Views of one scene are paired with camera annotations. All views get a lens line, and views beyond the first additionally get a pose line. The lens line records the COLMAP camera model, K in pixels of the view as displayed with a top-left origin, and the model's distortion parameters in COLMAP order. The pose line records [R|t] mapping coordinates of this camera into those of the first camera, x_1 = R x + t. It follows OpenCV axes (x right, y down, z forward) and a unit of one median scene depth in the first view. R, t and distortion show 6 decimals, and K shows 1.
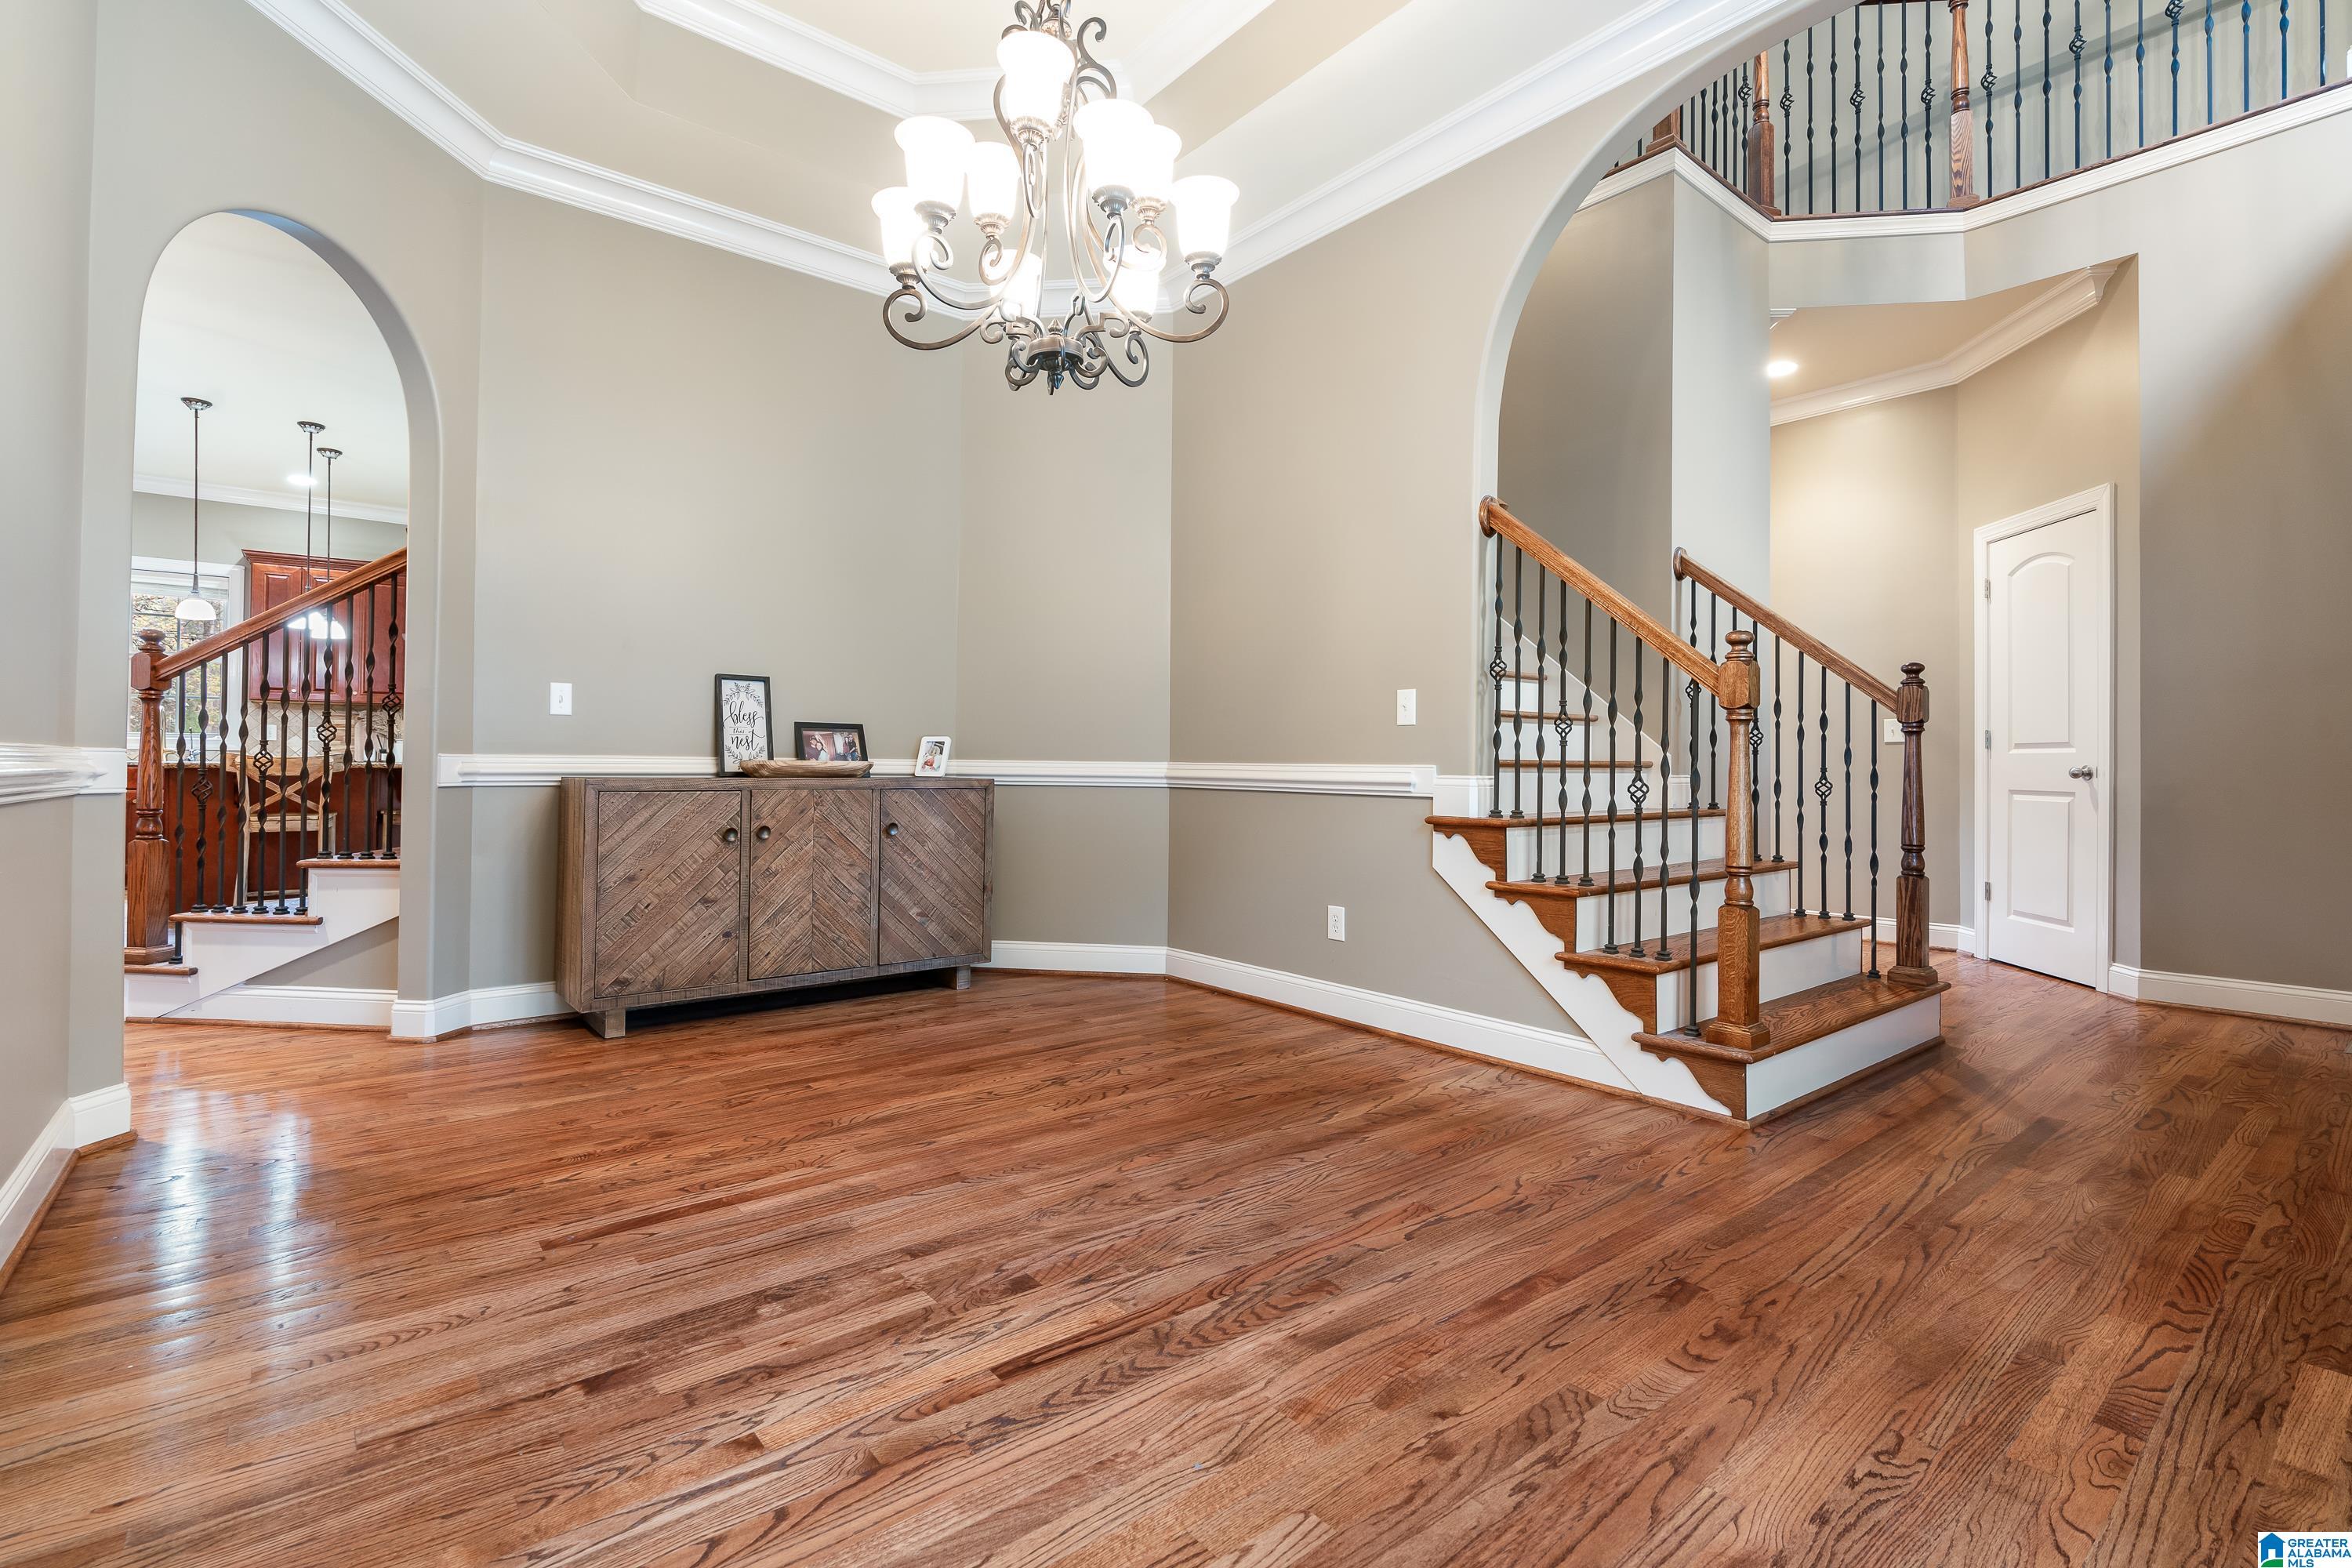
lens RADIAL K [[1073.8, 0, 1170.3], [0, 1073.8, 768.7], [0, 0, 1]] dist [-0.009469, 0.003137]
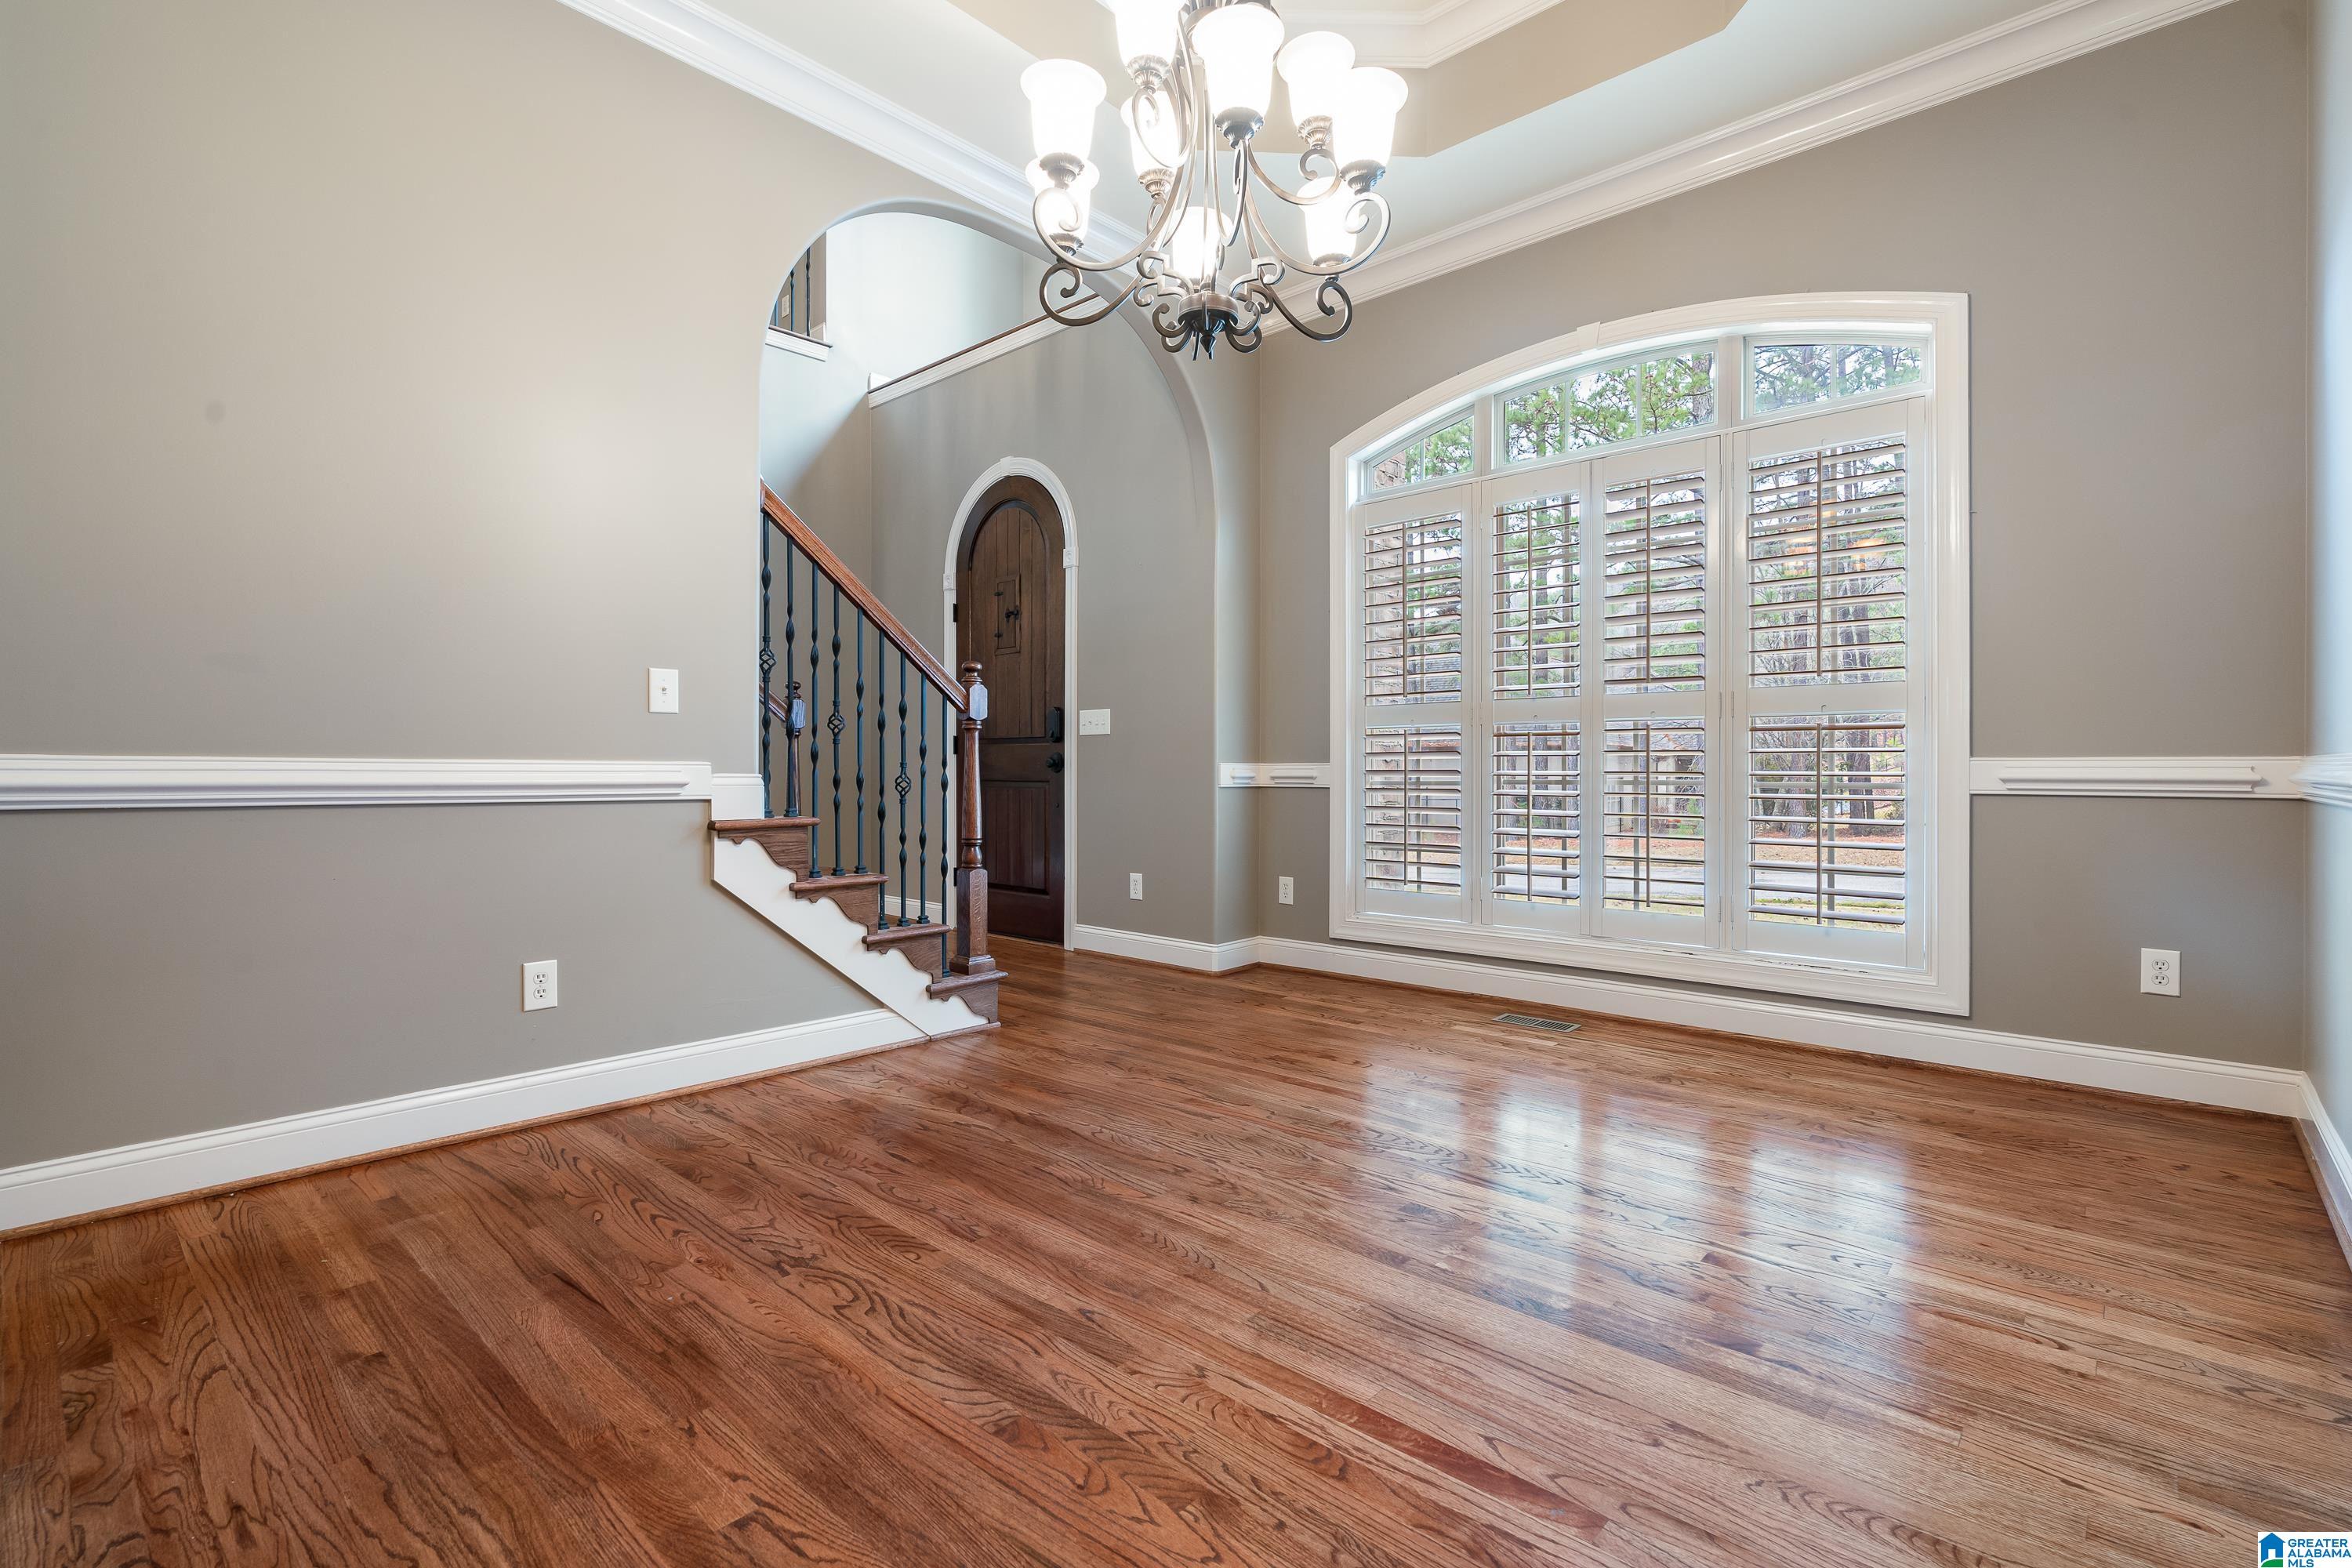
lens RADIAL K [[1073.8, 0, 1168.7], [0, 1073.8, 774.3], [0, 0, 1]] dist [-0.009469, 0.003137]
pose [[-0.148449, -0.012001, 0.988847, -0.911653], [-0.002622, 0.999928, 0.011742, -0.006994], [-0.988917, -0.000850, -0.148469, 1.048455]]
